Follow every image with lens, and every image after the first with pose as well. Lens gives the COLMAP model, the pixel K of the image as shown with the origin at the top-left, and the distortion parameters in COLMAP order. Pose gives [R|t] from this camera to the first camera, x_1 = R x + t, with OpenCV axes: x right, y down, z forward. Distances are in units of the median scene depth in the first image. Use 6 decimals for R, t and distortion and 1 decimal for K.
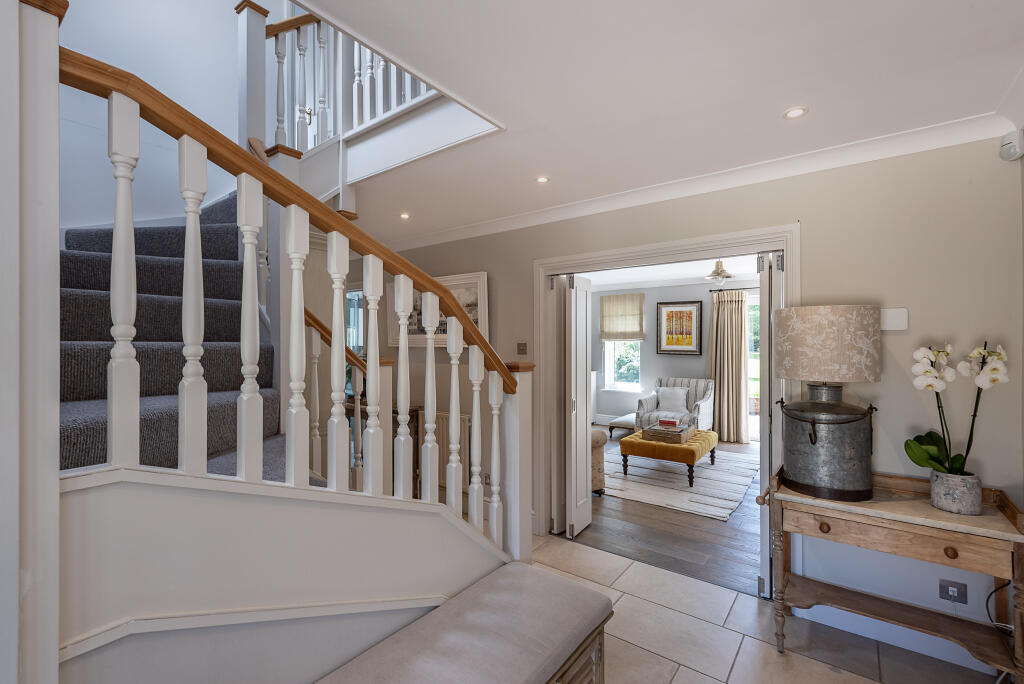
lens RADIAL K [[459.1, 0, 486.4], [0, 459.1, 344.8], [0, 0, 1]] dist [0.007646, 0.000078]
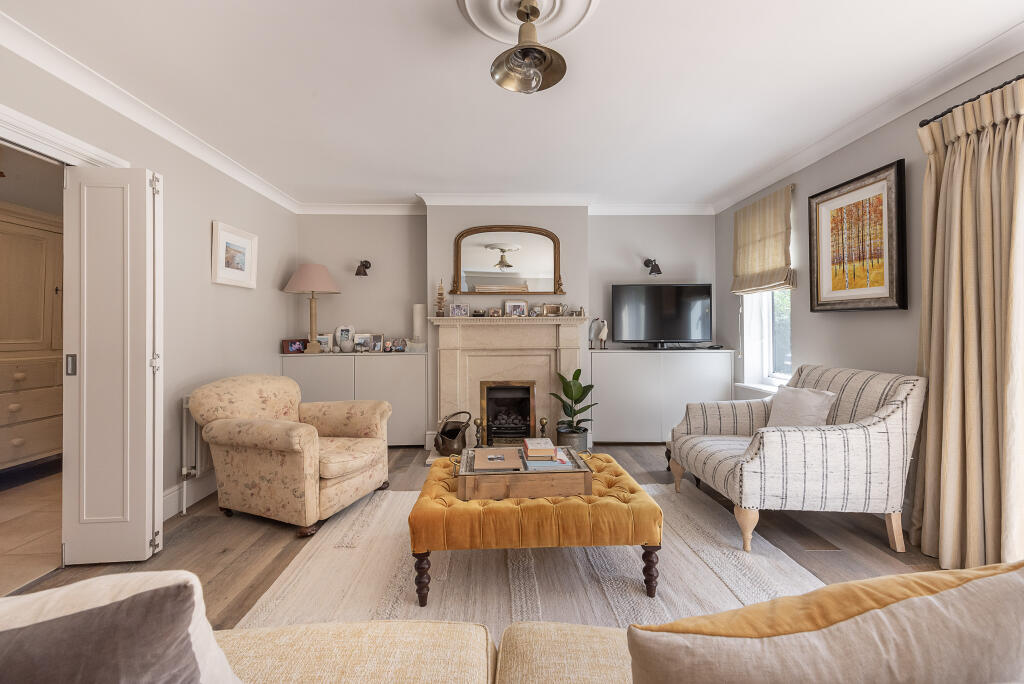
lens RADIAL K [[423.9, 0, 507.5], [0, 423.9, 333.6], [0, 0, 1]] dist [0.015715, -0.002280]
pose [[0.660488, 0.004073, -0.750825, 0.498233], [-0.001929, 0.999991, 0.003728, 0.040717], [0.750834, -0.001013, 0.660490, 0.514849]]
